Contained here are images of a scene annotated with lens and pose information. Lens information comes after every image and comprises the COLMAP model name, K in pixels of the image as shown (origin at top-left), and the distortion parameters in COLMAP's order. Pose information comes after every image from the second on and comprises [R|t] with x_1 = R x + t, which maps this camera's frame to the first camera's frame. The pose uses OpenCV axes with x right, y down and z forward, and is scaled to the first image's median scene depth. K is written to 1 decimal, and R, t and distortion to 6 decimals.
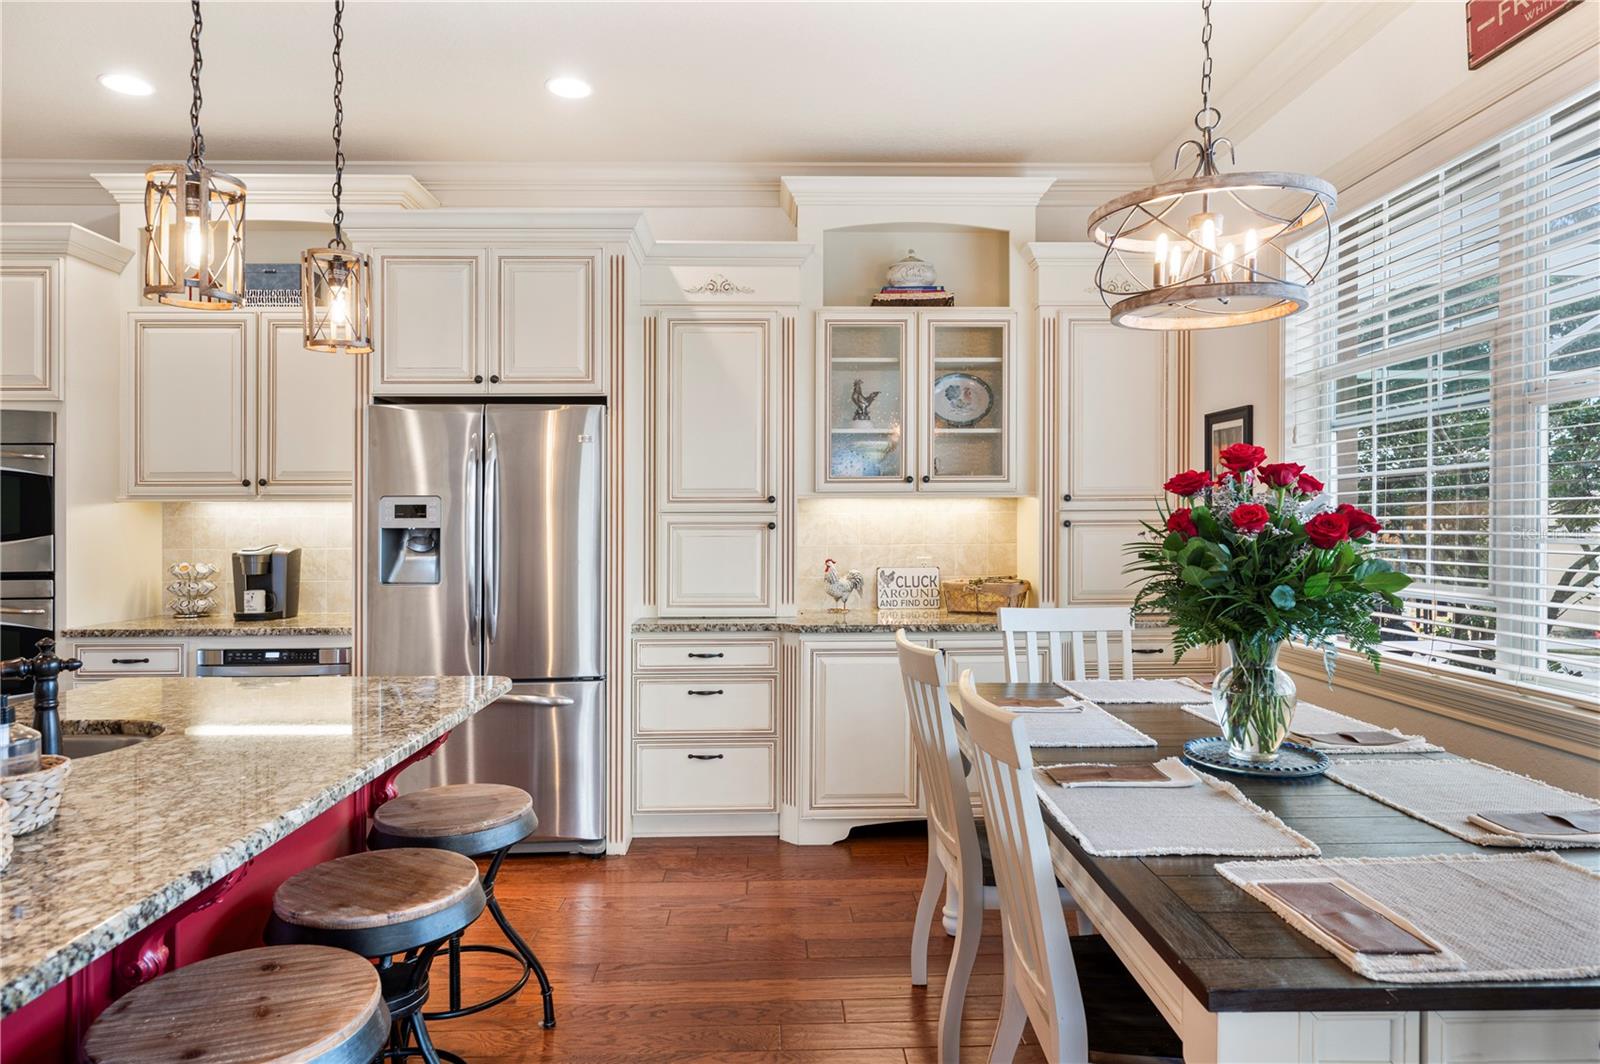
lens RADIAL K [[928.9, 0, 799.9], [0, 928.9, 527.8], [0, 0, 1]] dist [-0.000243, -0.000133]
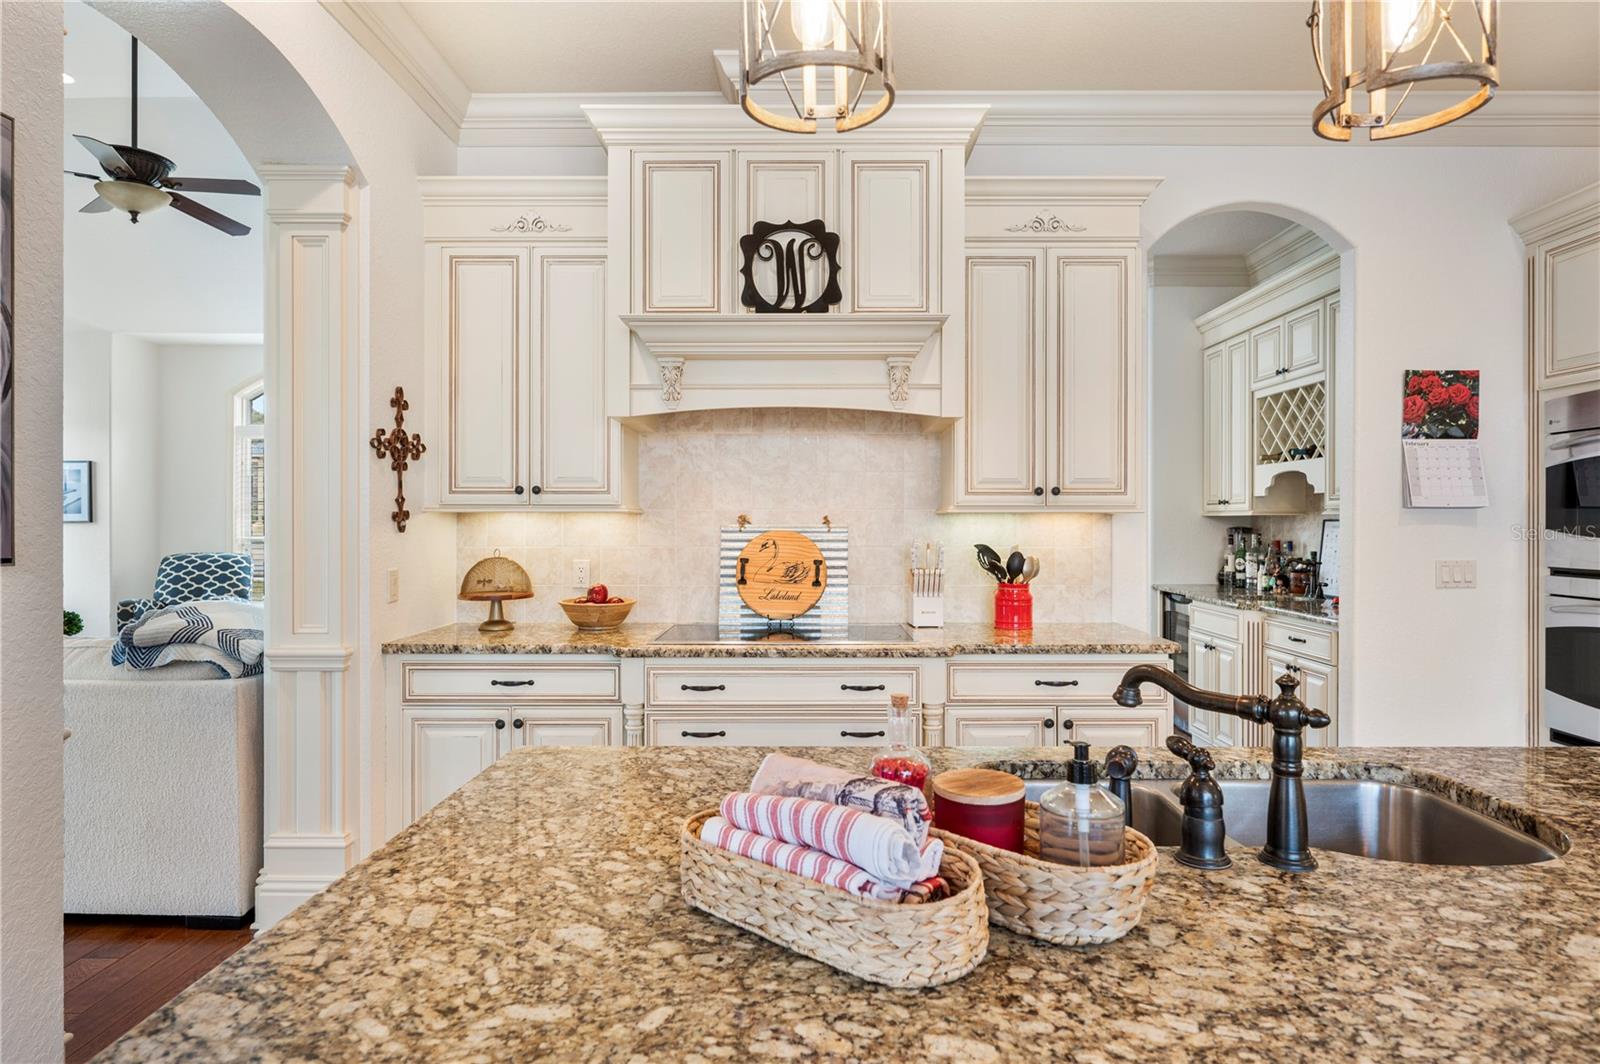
lens RADIAL K [[897.2, 0, 800.7], [0, 897.2, 523.7], [0, 0, 1]] dist [0.001840, 0.000262]
pose [[-0.039062, 0.004579, -0.999226, -0.135039], [-0.005053, 0.999976, 0.004780, 0.002829], [0.999224, 0.005236, -0.039038, 0.811561]]
